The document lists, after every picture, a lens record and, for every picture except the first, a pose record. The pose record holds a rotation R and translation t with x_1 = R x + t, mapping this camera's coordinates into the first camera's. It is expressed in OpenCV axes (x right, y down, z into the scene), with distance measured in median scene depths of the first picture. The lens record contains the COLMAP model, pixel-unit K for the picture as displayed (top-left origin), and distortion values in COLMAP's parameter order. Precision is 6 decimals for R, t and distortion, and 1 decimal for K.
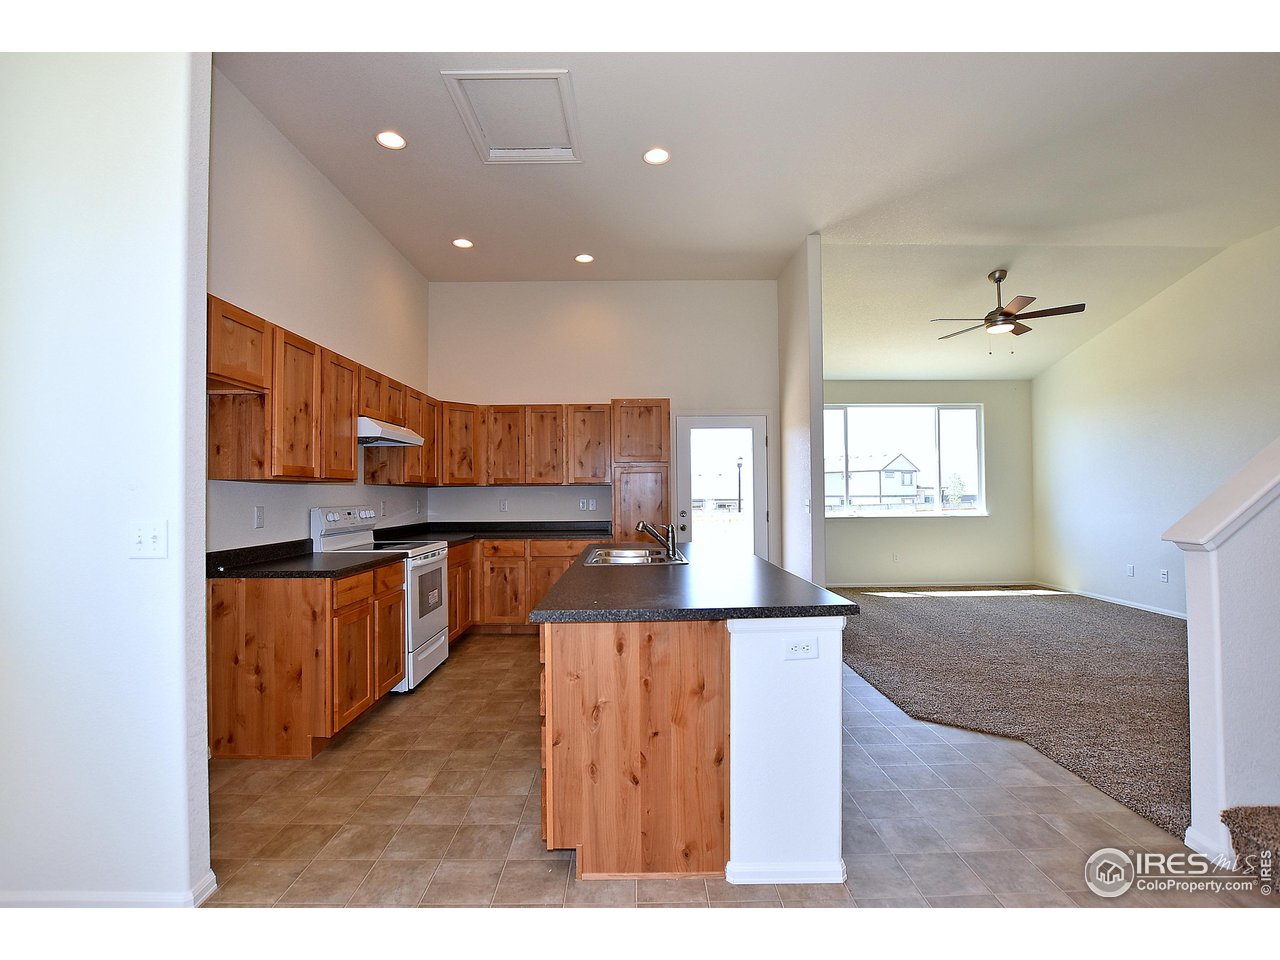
lens RADIAL K [[591.8, 0, 636.8], [0, 591.8, 483.4], [0, 0, 1]] dist [-0.032558, 0.005248]
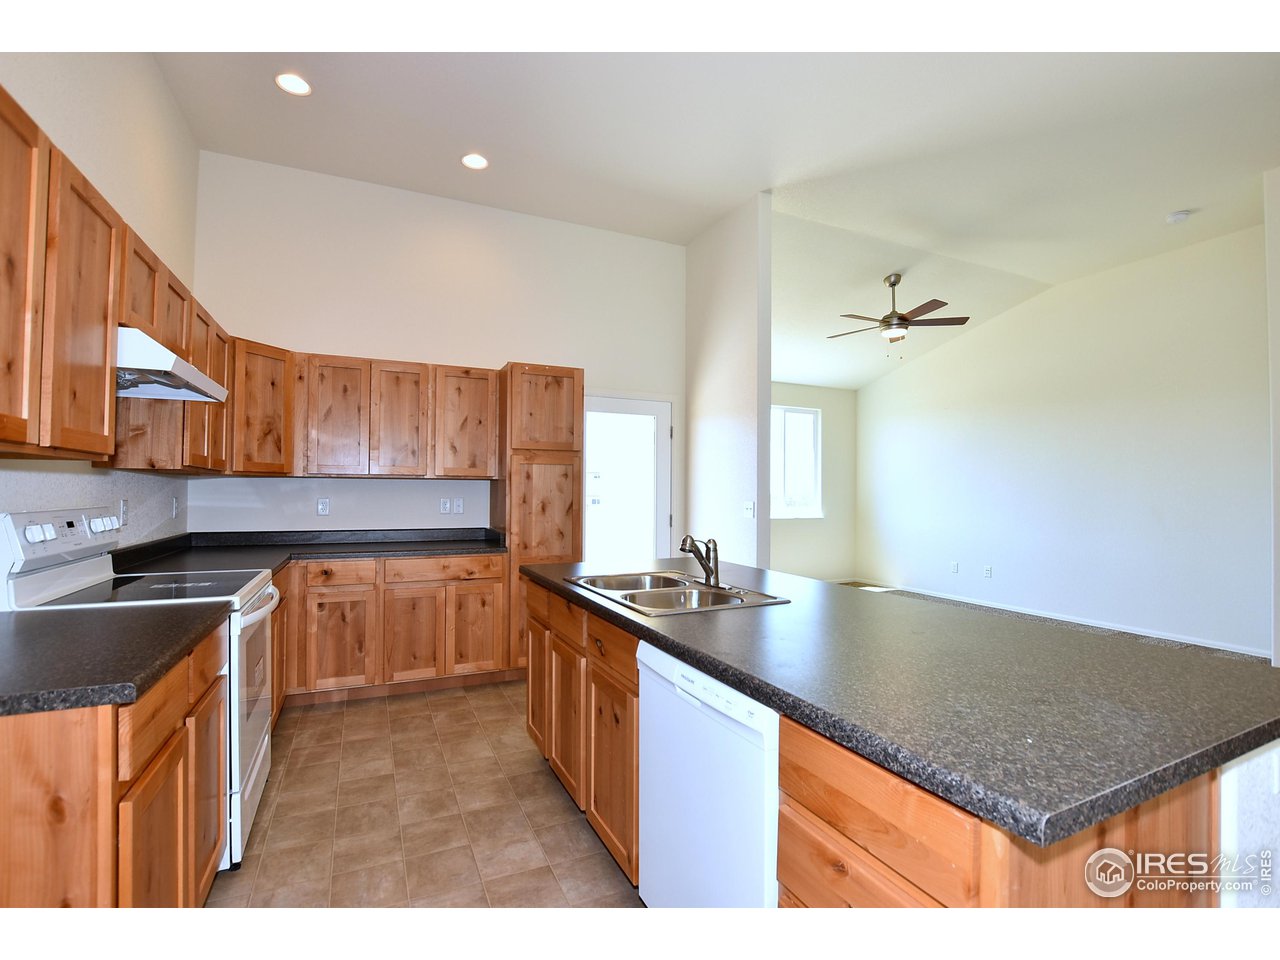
lens RADIAL K [[591.8, 0, 641.0], [0, 591.8, 481.0], [0, 0, 1]] dist [-0.032558, 0.005248]
pose [[0.910042, 0.021563, 0.413954, -0.203468], [-0.020927, 0.999763, -0.006072, 0.005787], [-0.413987, -0.003137, 0.910277, 0.285145]]
